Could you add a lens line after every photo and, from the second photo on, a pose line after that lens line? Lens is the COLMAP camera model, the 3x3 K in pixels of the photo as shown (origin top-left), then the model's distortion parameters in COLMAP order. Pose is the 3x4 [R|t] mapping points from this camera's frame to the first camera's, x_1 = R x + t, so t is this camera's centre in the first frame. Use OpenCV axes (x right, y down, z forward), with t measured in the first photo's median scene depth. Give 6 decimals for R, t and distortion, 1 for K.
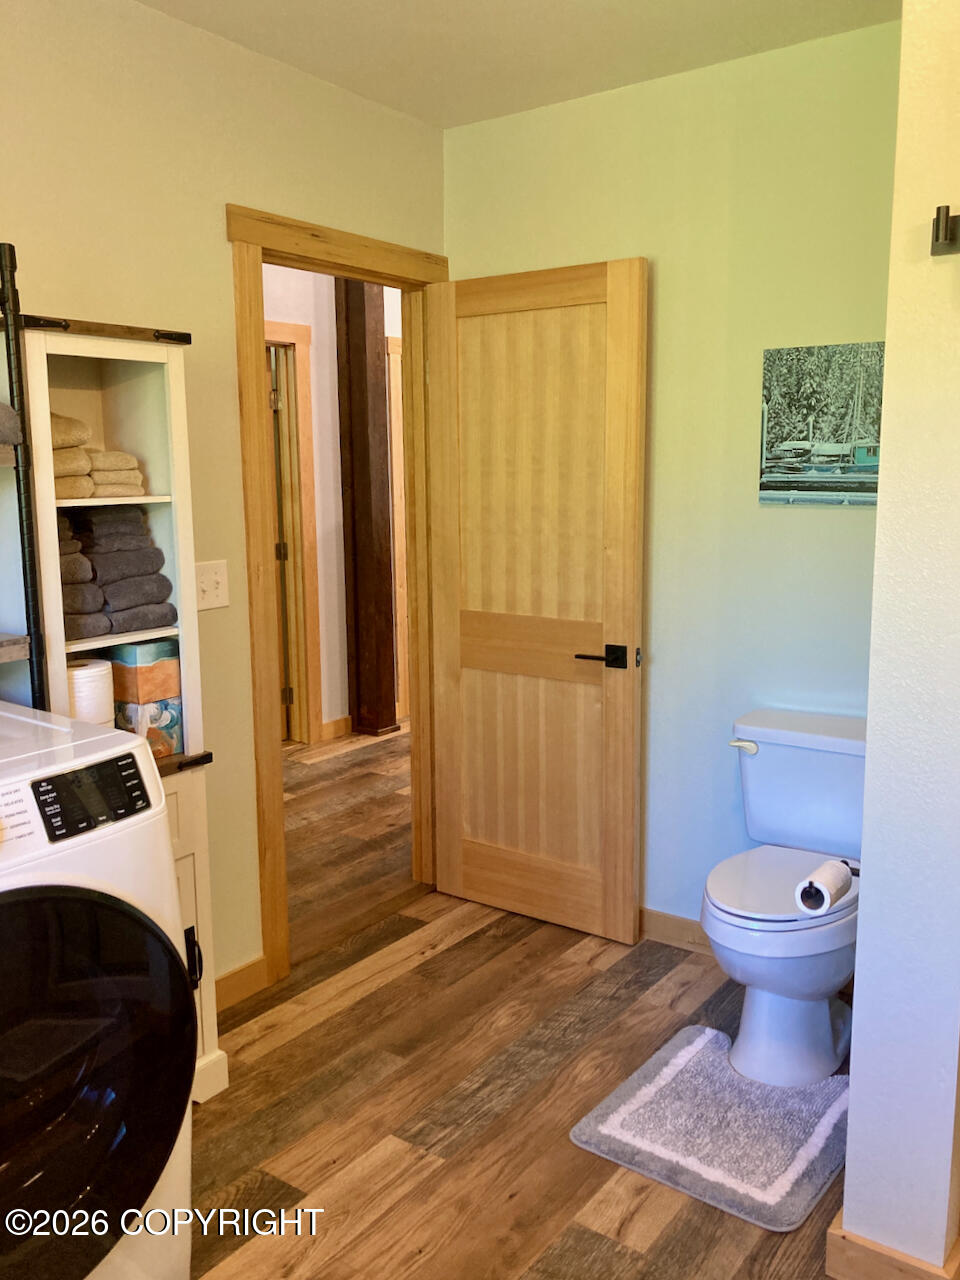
lens RADIAL K [[1070.0, 0, 493.5], [0, 1070.0, 641.3], [0, 0, 1]] dist [0.021911, -0.004124]
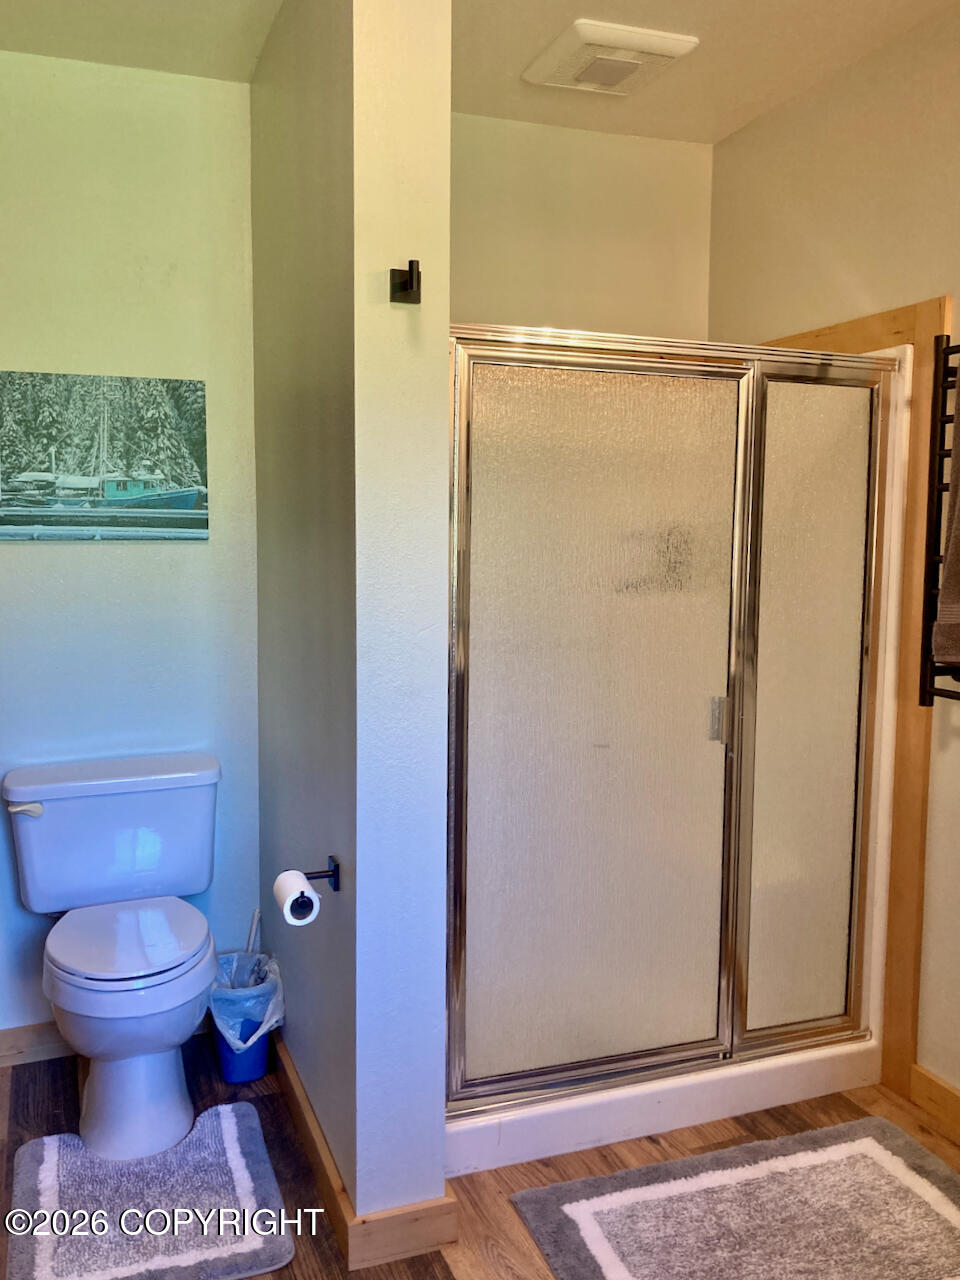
lens RADIAL K [[1070.0, 0, 488.0], [0, 1070.0, 636.6], [0, 0, 1]] dist [0.021911, -0.004124]
pose [[0.568527, -0.079523, 0.818812, -0.277084], [0.132425, 0.991184, 0.004317, 0.002565], [-0.811937, 0.105977, 0.574045, 0.165908]]
